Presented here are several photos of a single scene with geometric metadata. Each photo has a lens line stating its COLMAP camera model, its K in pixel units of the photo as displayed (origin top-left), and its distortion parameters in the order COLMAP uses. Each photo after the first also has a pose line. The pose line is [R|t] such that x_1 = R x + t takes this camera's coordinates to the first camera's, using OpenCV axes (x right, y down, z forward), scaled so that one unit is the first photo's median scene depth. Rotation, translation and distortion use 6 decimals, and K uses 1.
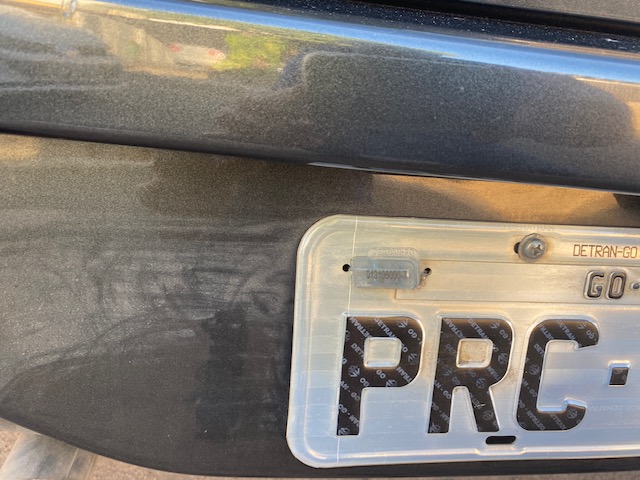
lens RADIAL K [[496.7, 0, 320.0], [0, 496.7, 240.0], [0, 0, 1]] dist [0.039601, -0.037355]
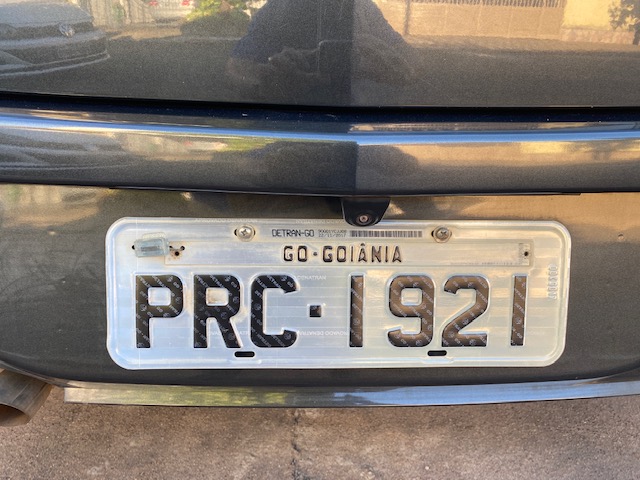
lens RADIAL K [[496.7, 0, 320.0], [0, 496.7, 240.0], [0, 0, 1]] dist [0.039601, -0.037355]
pose [[0.989828, -0.058263, -0.129788, 0.882748], [0.038353, 0.987800, -0.150930, 0.304600], [0.136999, 0.144417, 0.979987, -0.628835]]
